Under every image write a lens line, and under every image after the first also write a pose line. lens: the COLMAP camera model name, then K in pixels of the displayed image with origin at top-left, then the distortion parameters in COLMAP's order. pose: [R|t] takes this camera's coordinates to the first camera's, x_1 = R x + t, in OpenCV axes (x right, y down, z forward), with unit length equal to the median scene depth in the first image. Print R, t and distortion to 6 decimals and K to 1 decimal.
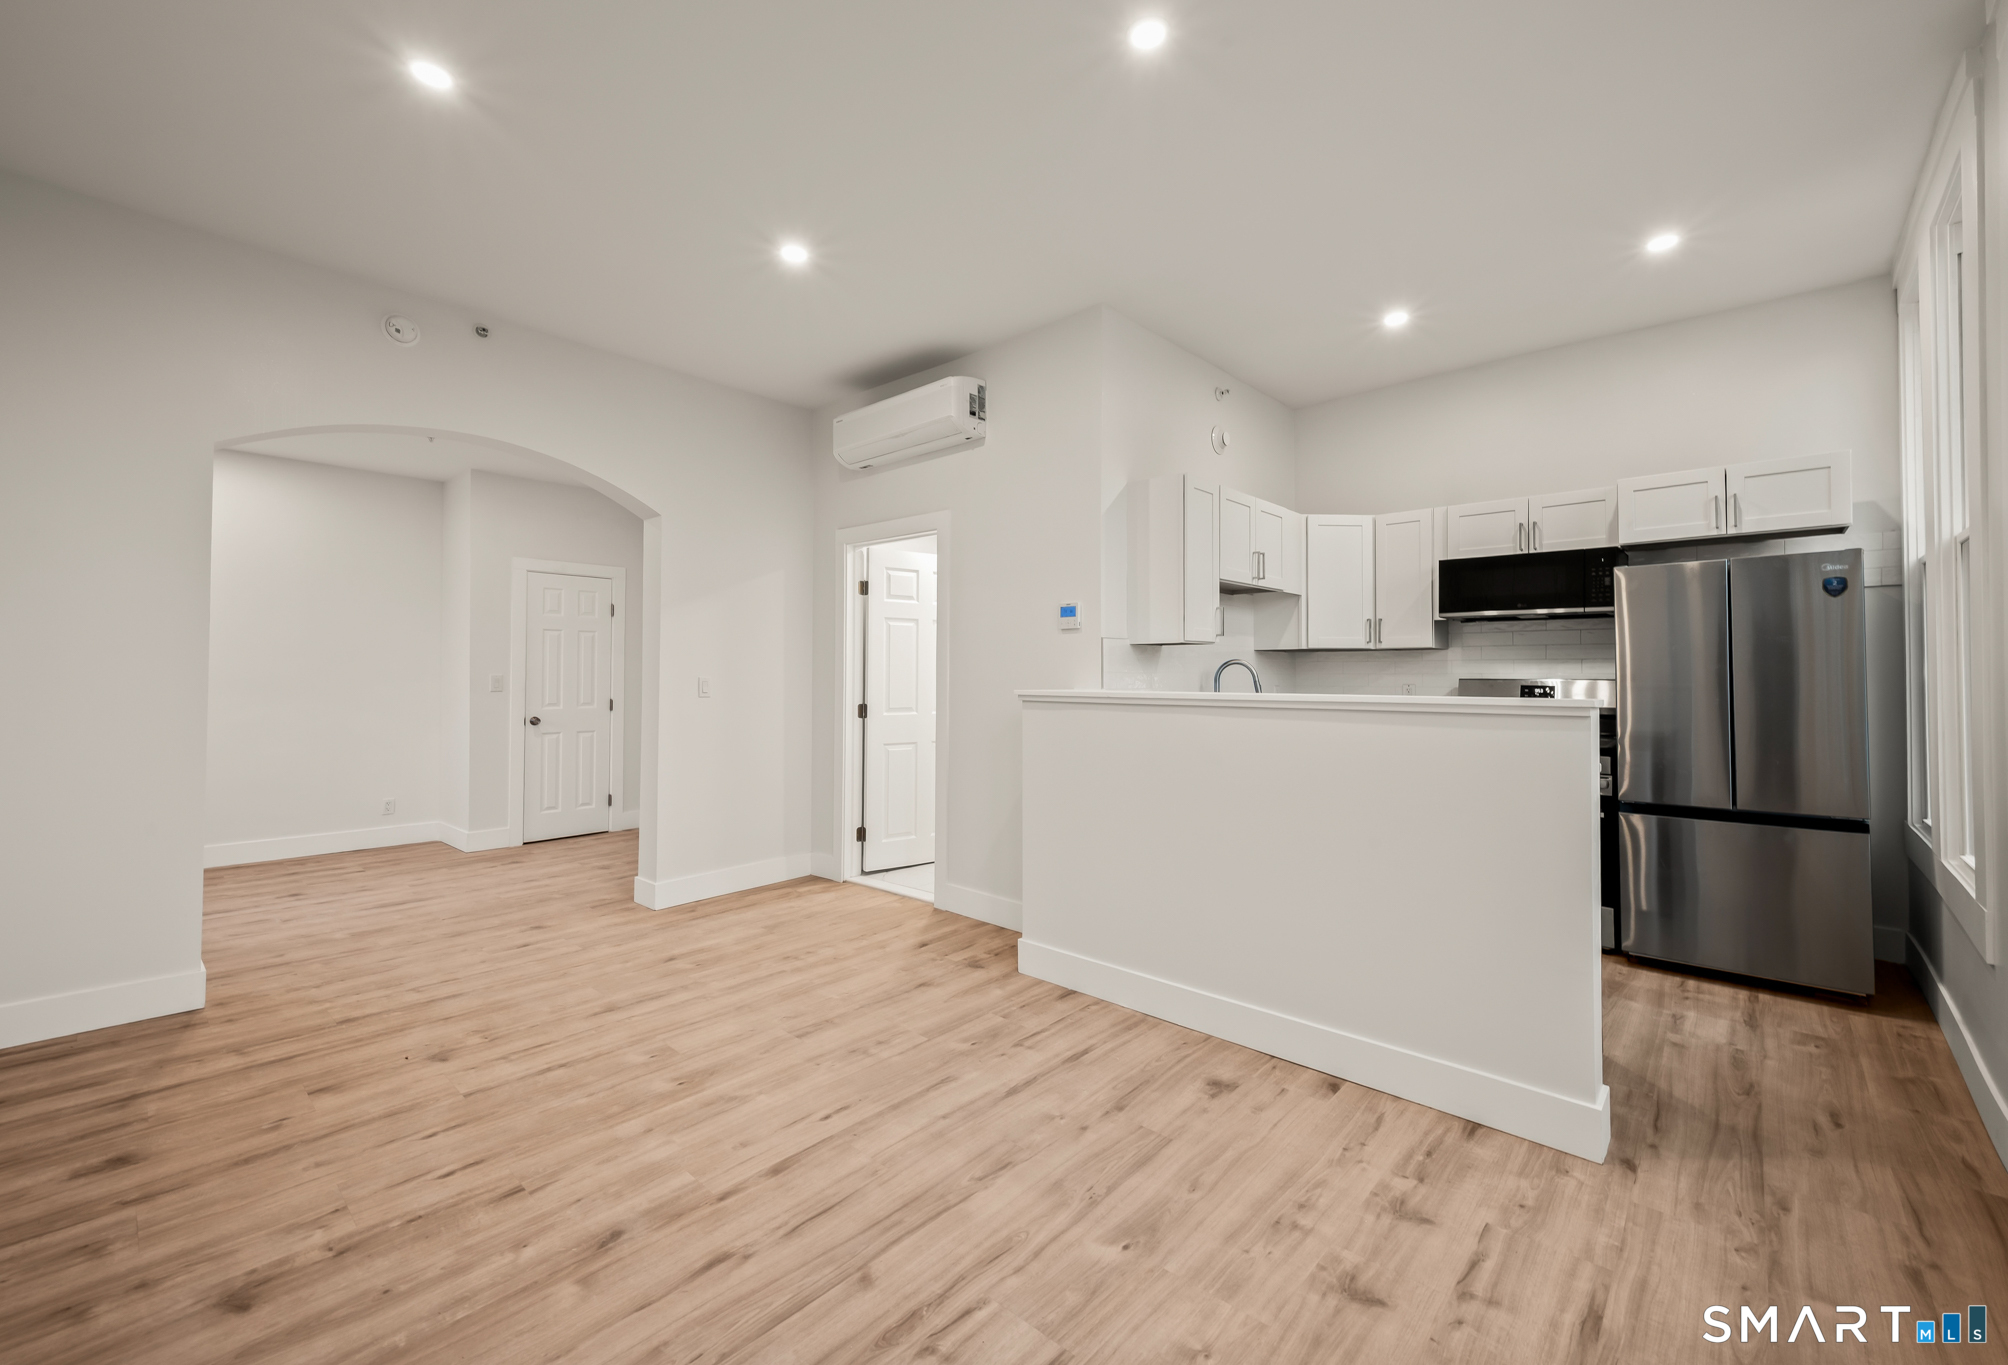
lens RADIAL K [[830.8, 0, 1004.0], [0, 830.8, 682.5], [0, 0, 1]] dist [-0.001331, -0.000174]
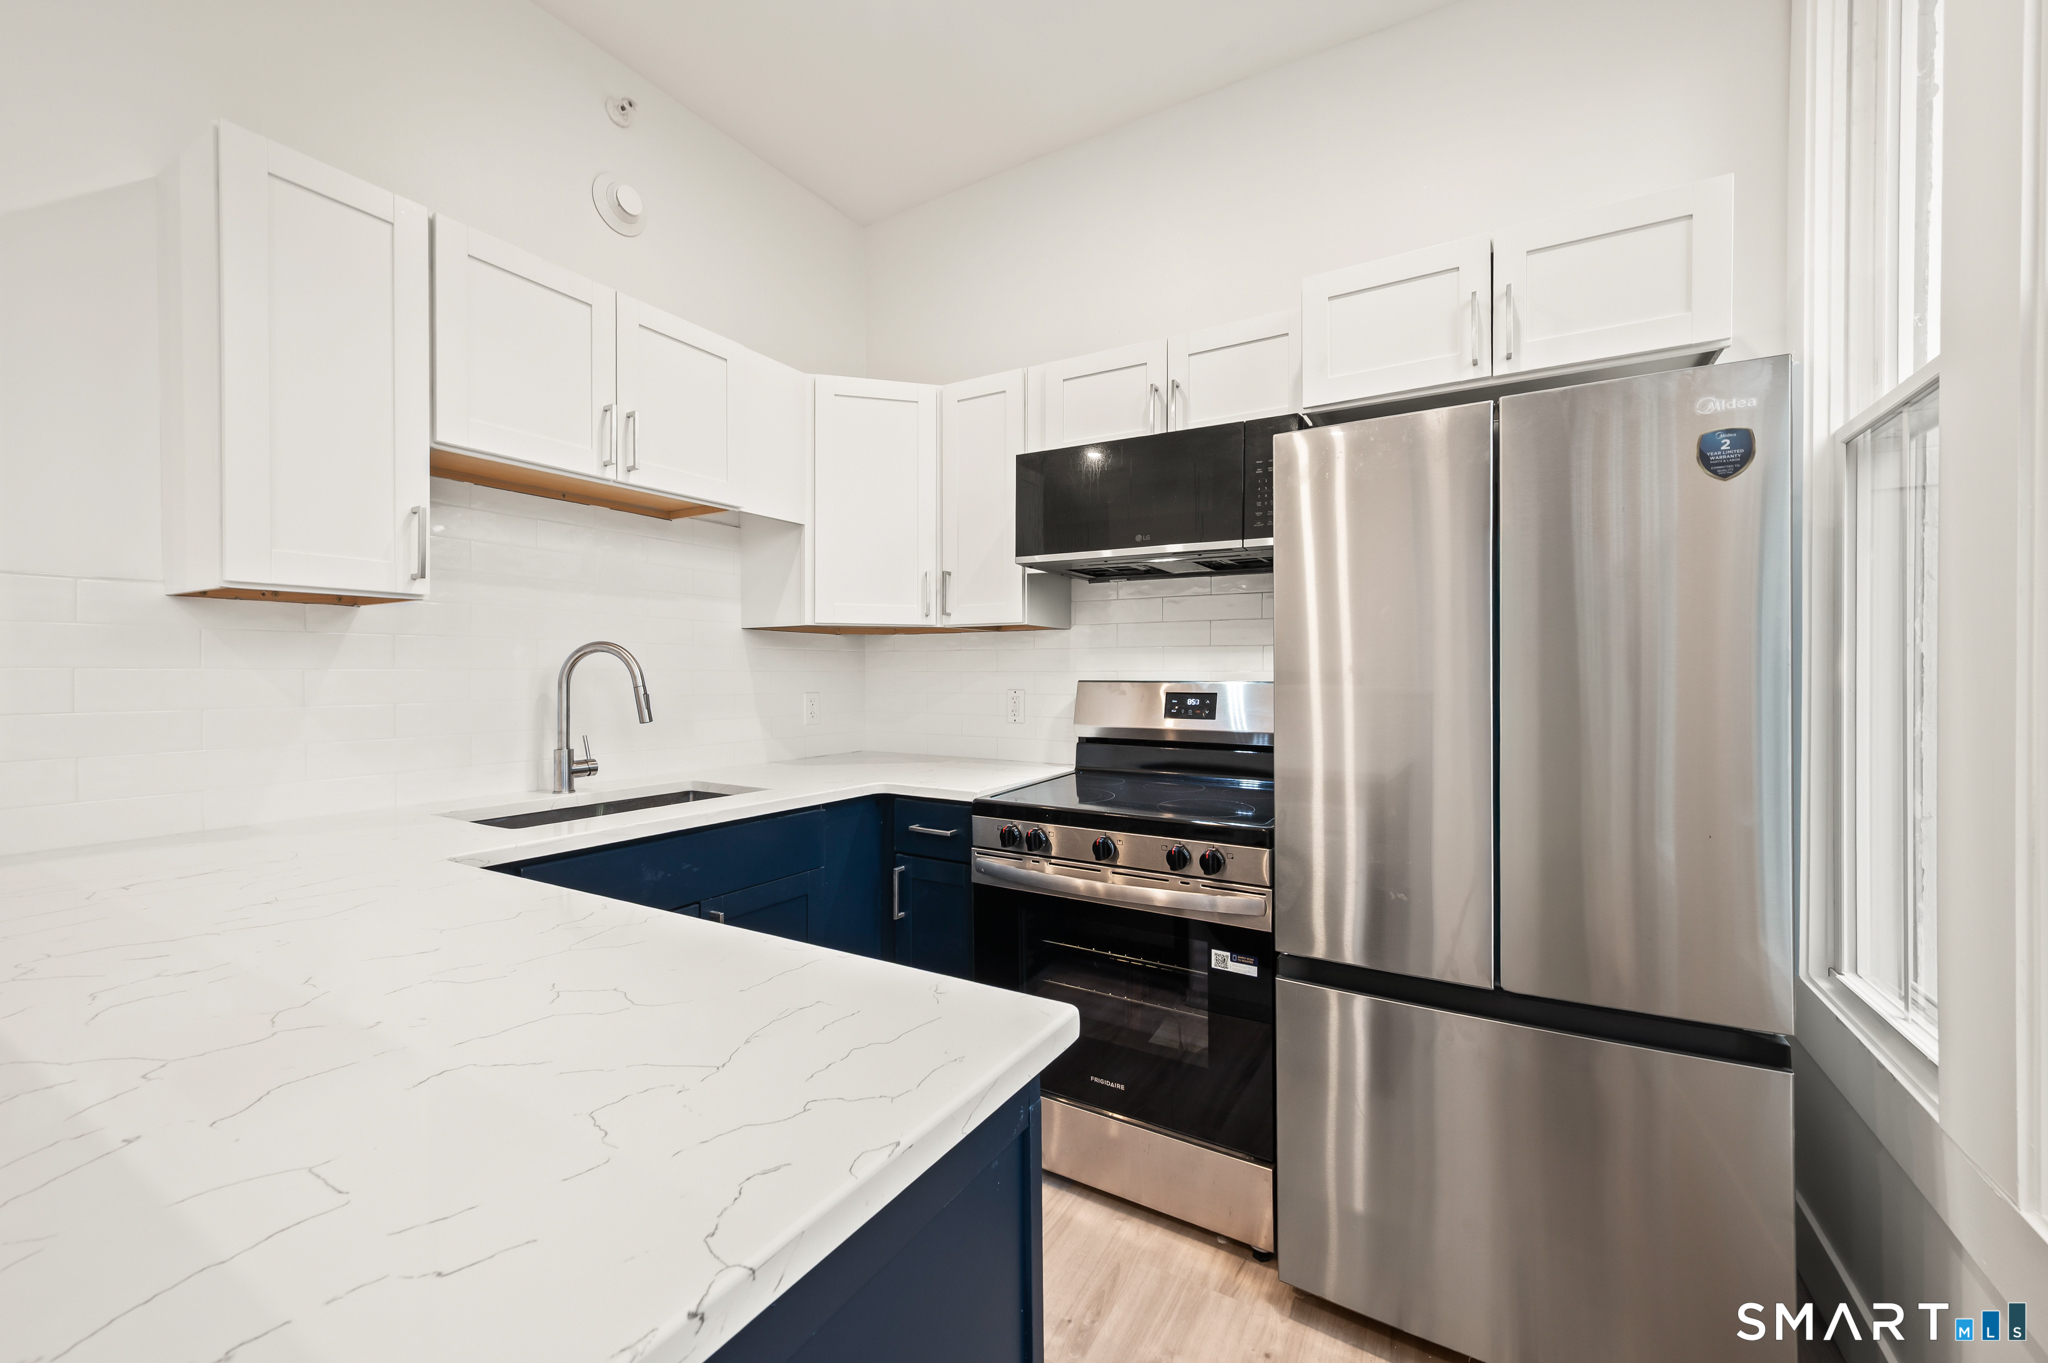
lens RADIAL K [[822.3, 0, 1030.2], [0, 822.3, 681.3], [0, 0, 1]] dist [0.001705, 0.000067]
pose [[0.978765, -0.001987, 0.204976, 0.803383], [0.002459, 0.999995, -0.002050, -0.005384], [-0.204971, 0.002510, 0.978765, 0.926840]]
